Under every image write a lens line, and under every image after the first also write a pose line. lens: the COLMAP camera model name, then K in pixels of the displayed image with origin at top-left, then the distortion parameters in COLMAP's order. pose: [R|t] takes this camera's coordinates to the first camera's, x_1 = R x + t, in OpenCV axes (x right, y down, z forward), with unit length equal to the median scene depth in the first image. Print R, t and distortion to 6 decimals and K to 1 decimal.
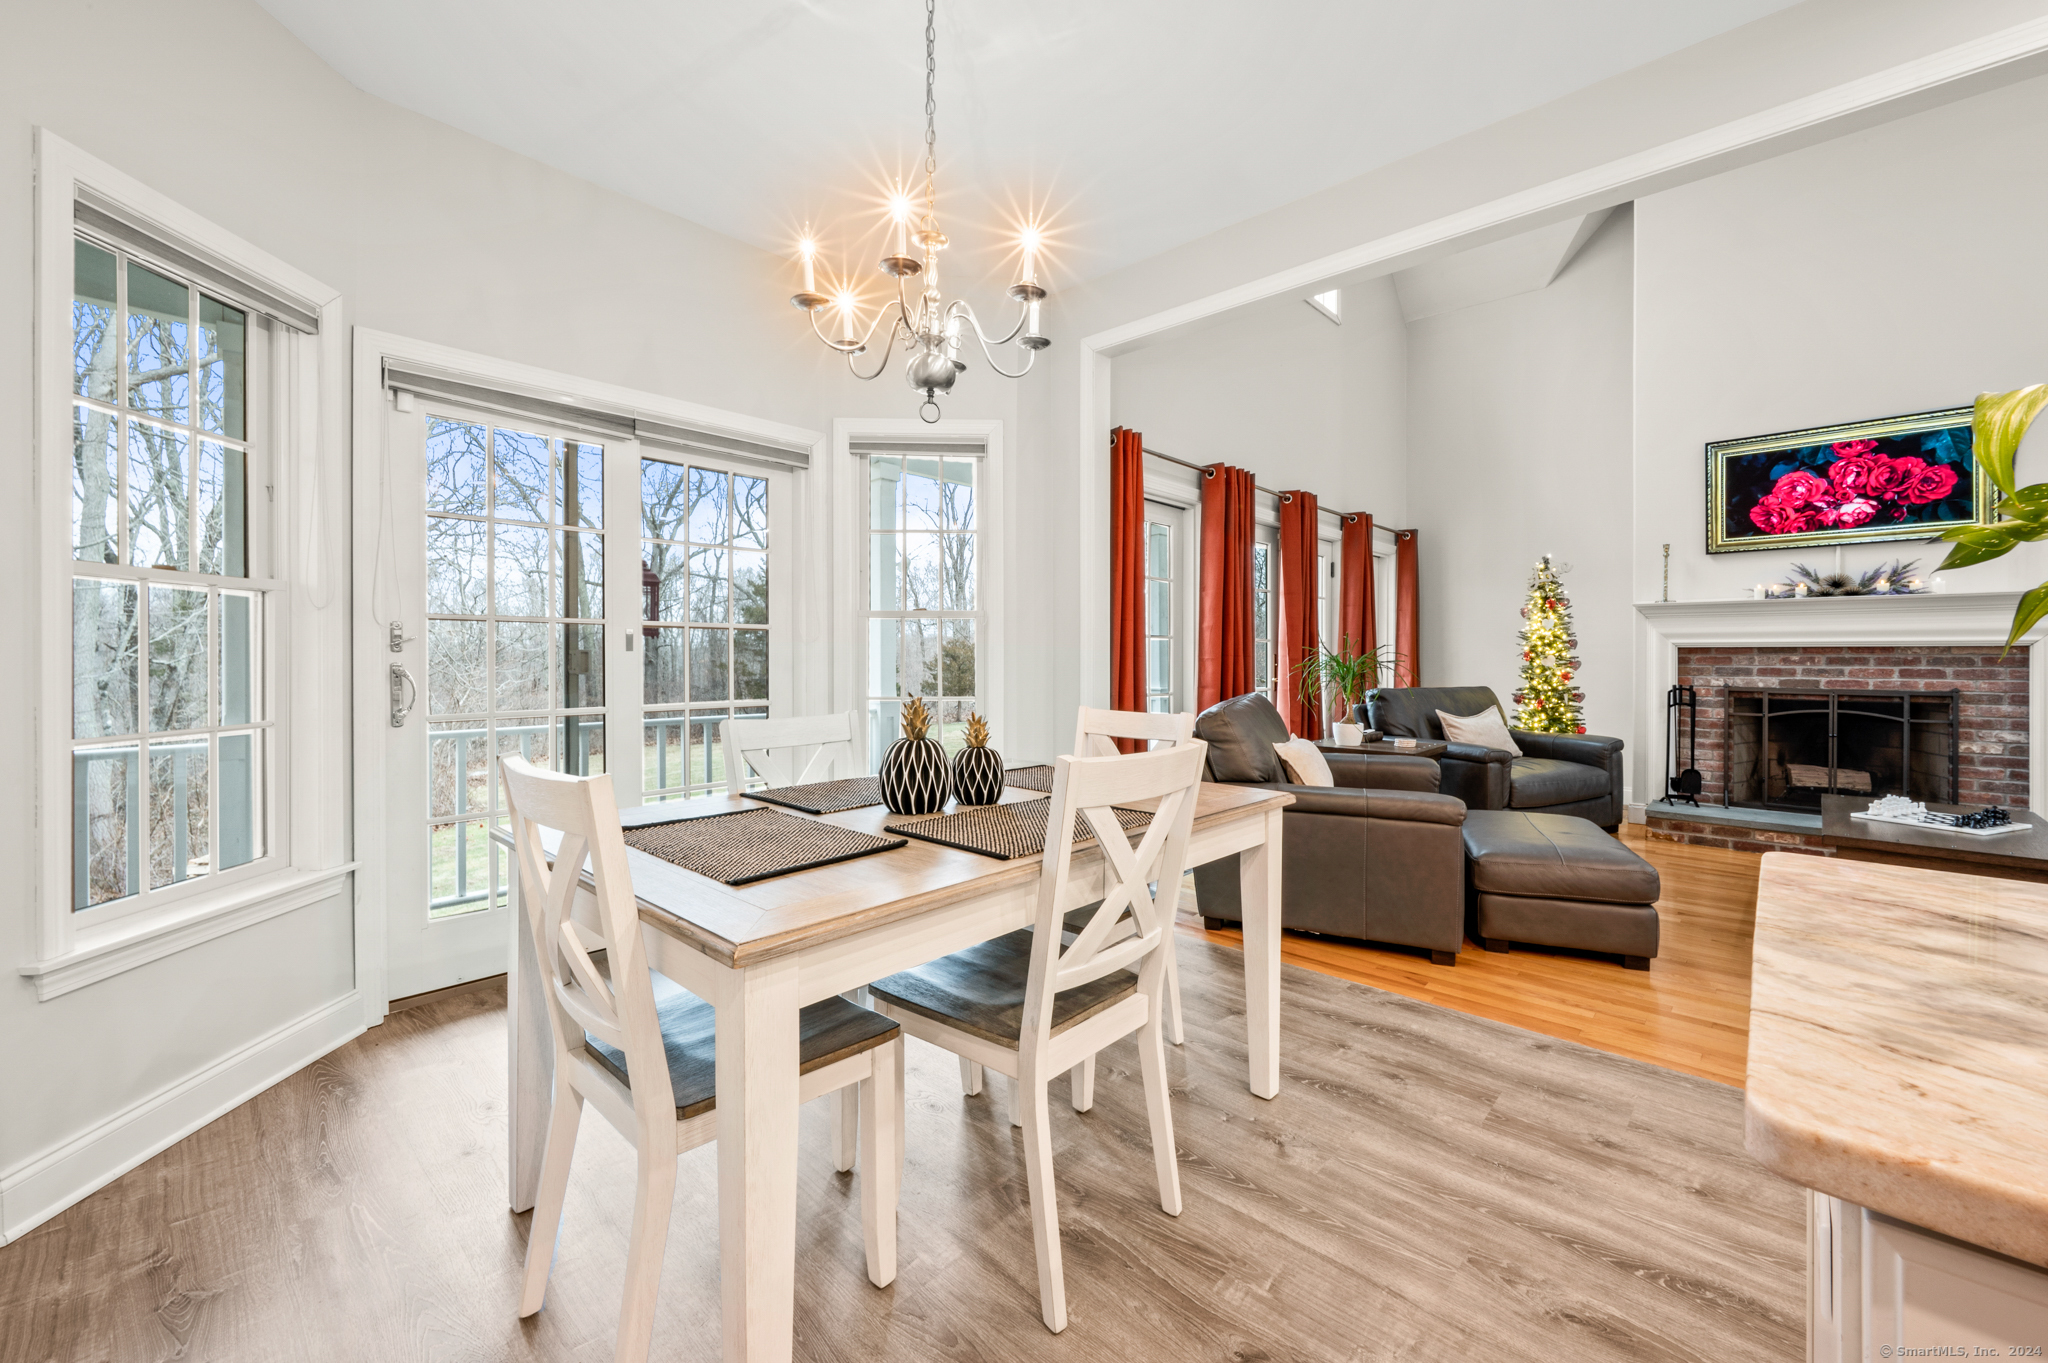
lens RADIAL K [[809.6, 0, 1037.9], [0, 809.6, 657.1], [0, 0, 1]] dist [0.000946, -0.000769]
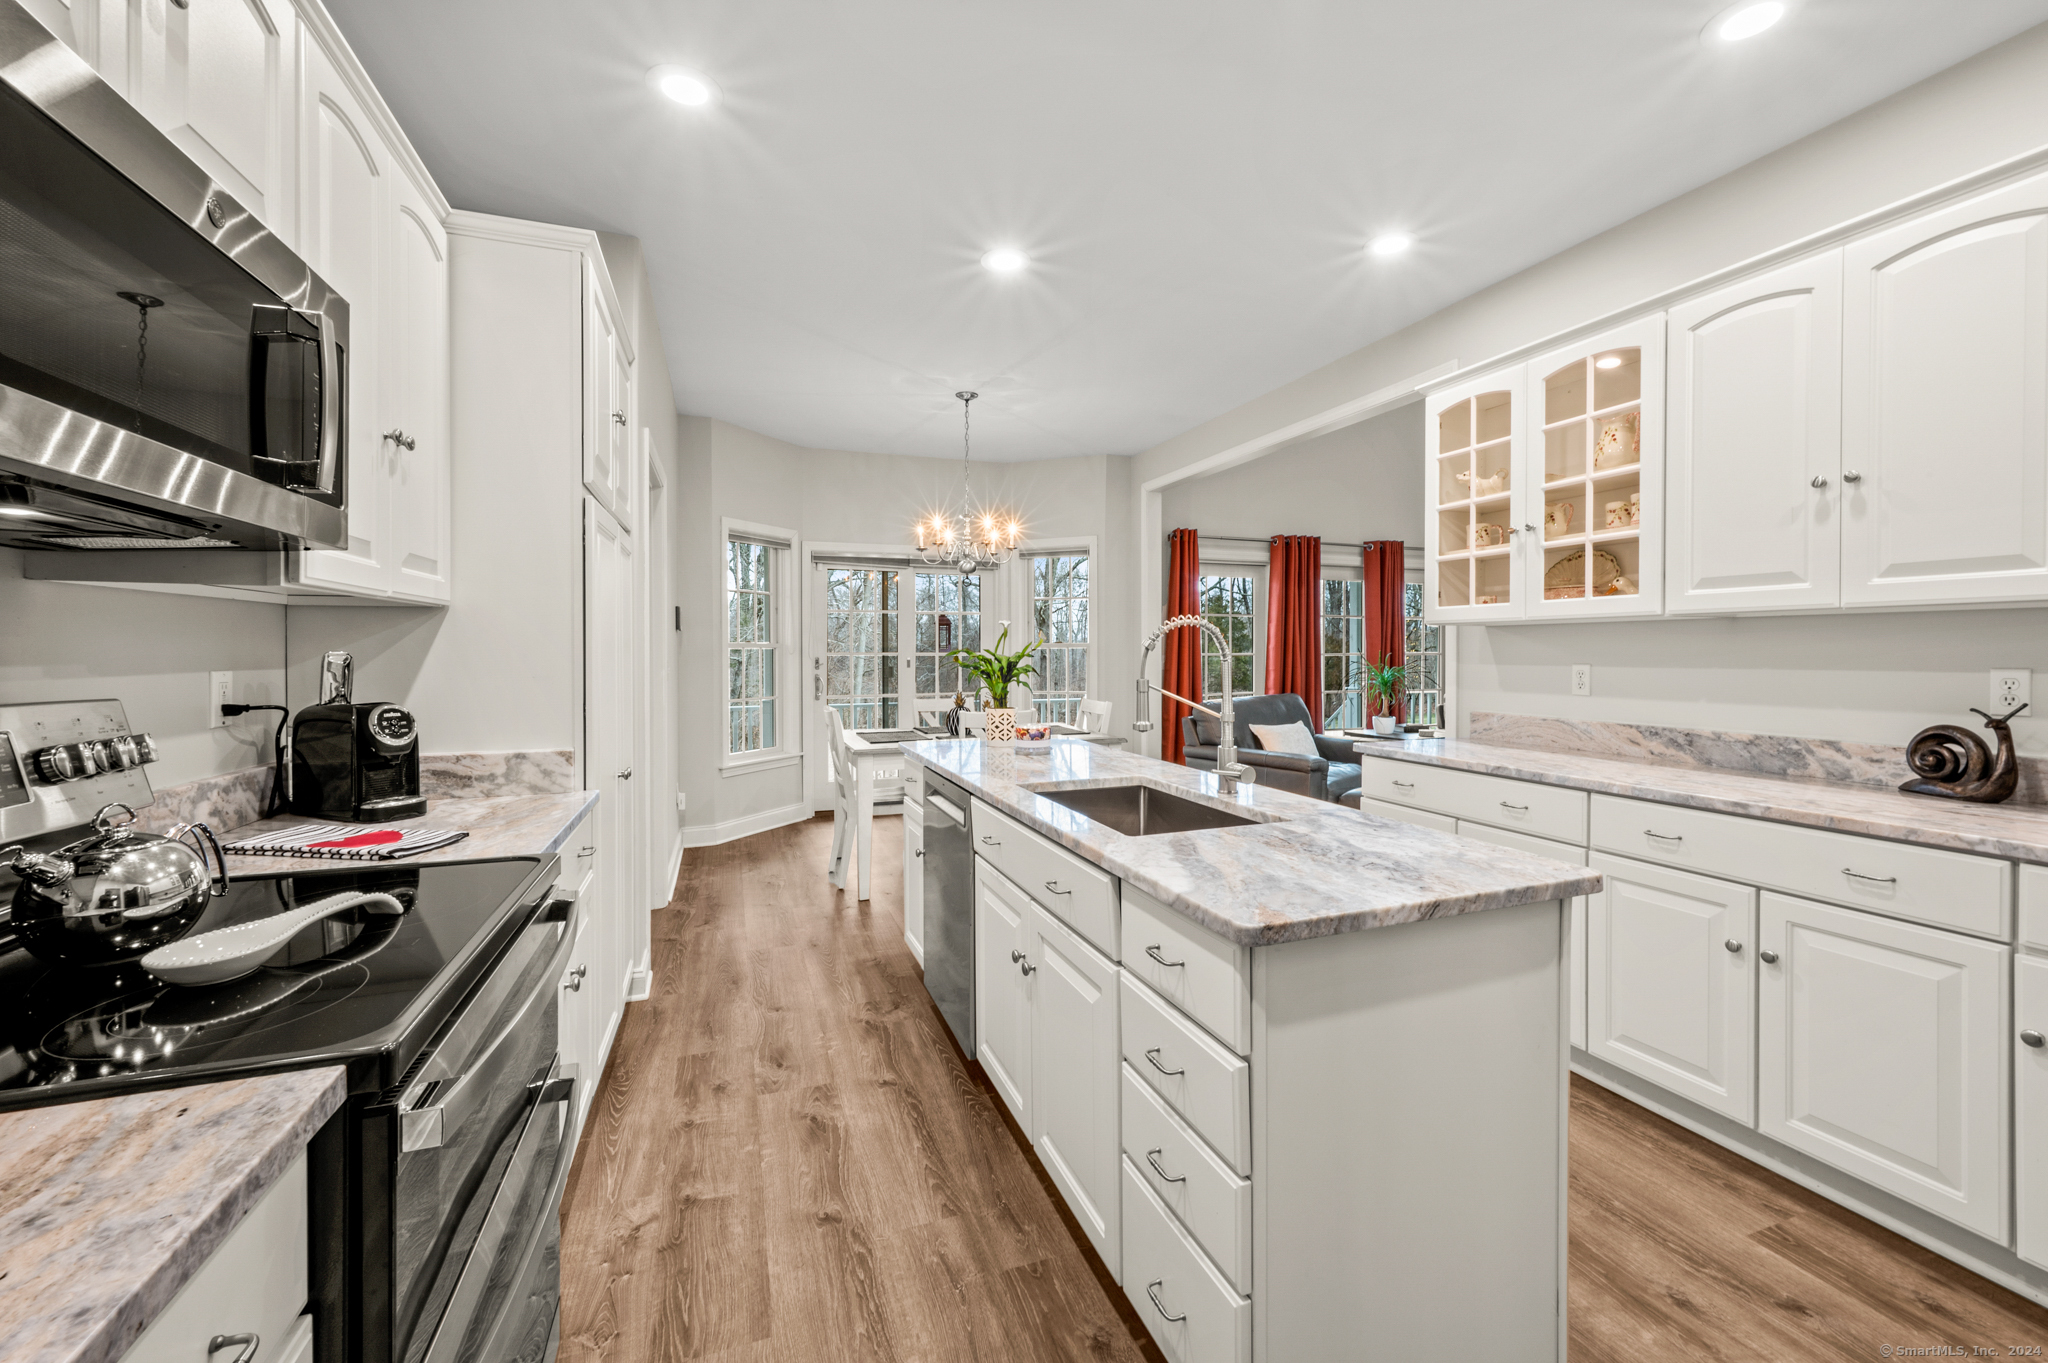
lens RADIAL K [[809.6, 0, 1019.9], [0, 809.6, 665.0], [0, 0, 1]] dist [0.000946, -0.000769]
pose [[0.884233, 0.006782, -0.466998, 0.757575], [-0.001018, 0.999920, 0.012592, -0.043062], [0.467046, -0.010659, 0.884169, -0.744720]]
